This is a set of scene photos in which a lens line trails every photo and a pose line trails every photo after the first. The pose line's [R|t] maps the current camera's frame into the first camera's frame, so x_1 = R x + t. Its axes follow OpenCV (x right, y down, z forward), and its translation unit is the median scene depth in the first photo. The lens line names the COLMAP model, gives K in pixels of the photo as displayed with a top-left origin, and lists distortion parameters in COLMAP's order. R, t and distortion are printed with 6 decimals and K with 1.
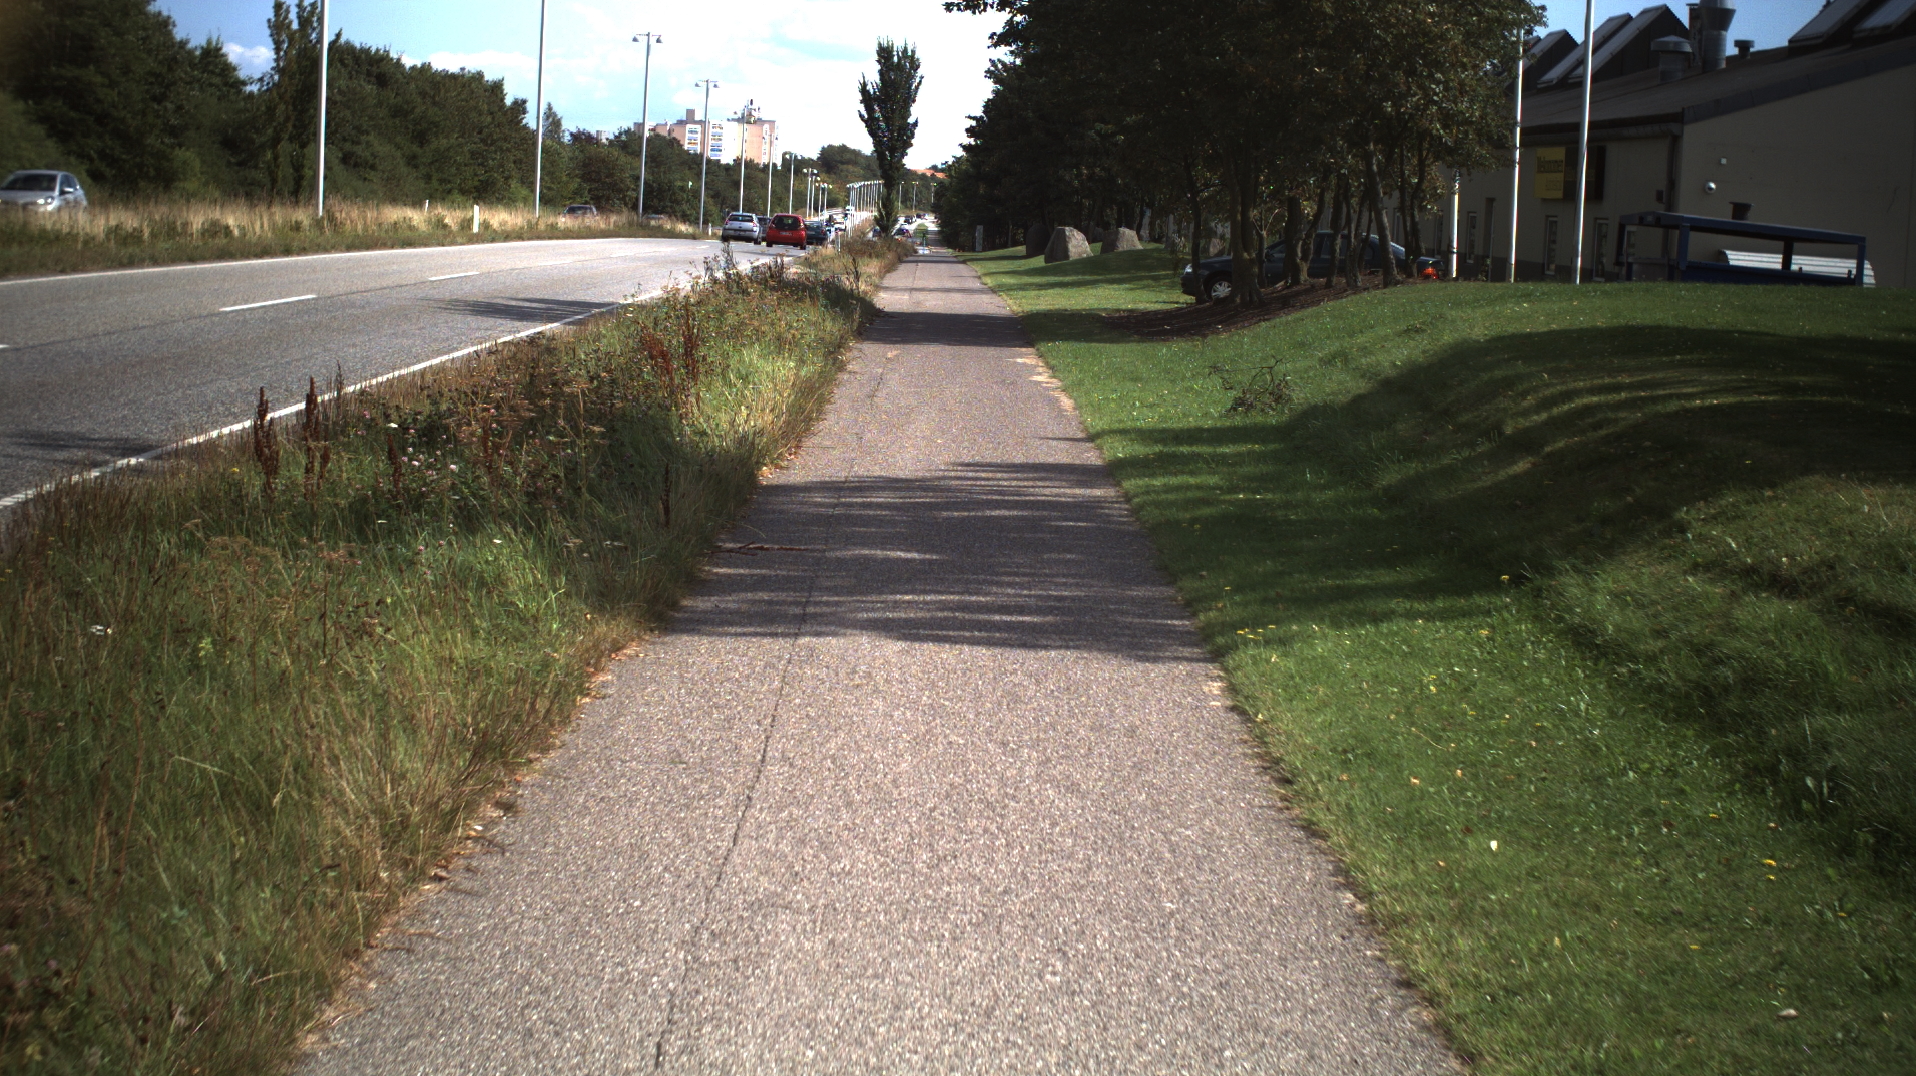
lens RADIAL K [[3619.0, 0, 956.1], [0, 3619.0, 542.9], [0, 0, 1]] dist [-0.243167, 0.000000]
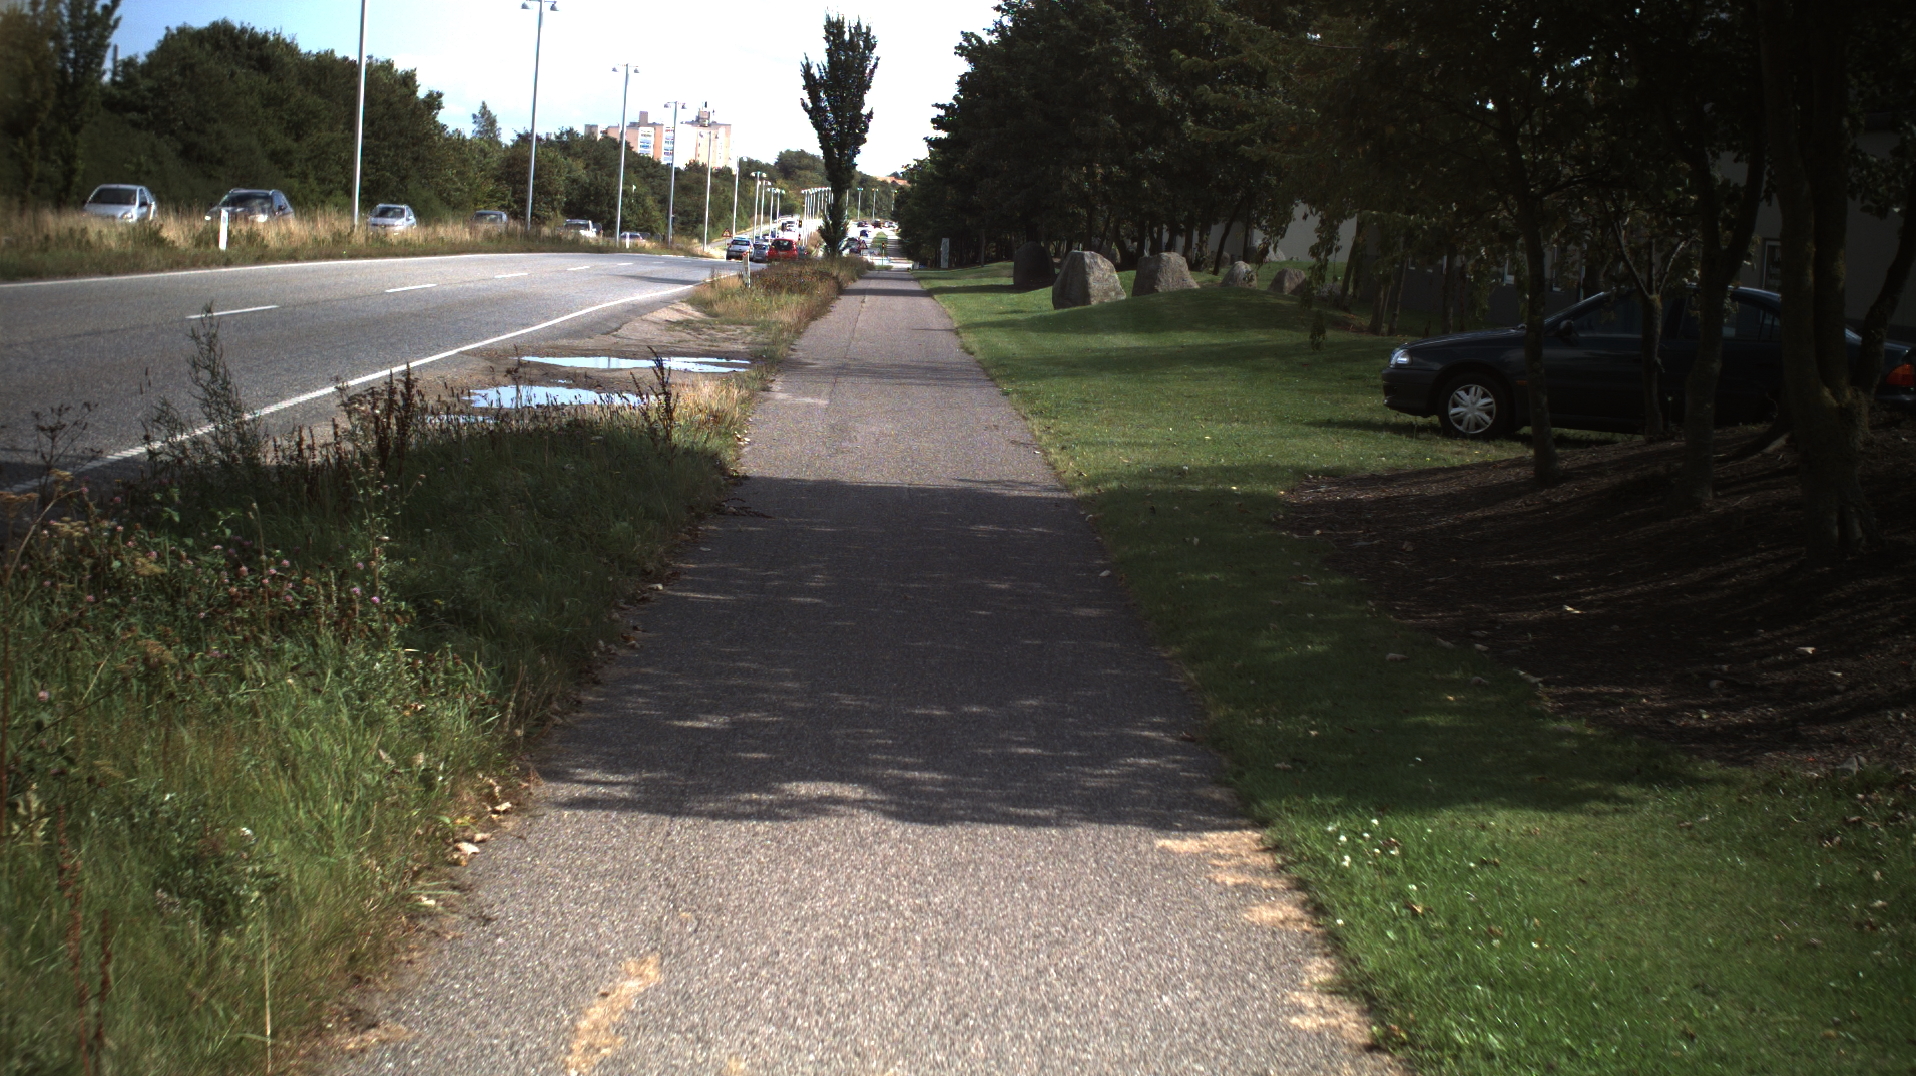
lens RADIAL K [[3619.0, 0, 959.8], [0, 3619.0, 527.8], [0, 0, 1]] dist [-0.243167, 0.000000]
pose [[0.999878, 0.009169, 0.012666, -0.000314], [-0.009088, 0.999938, -0.006411, -0.017097], [-0.012724, 0.006295, 0.999899, 0.179013]]
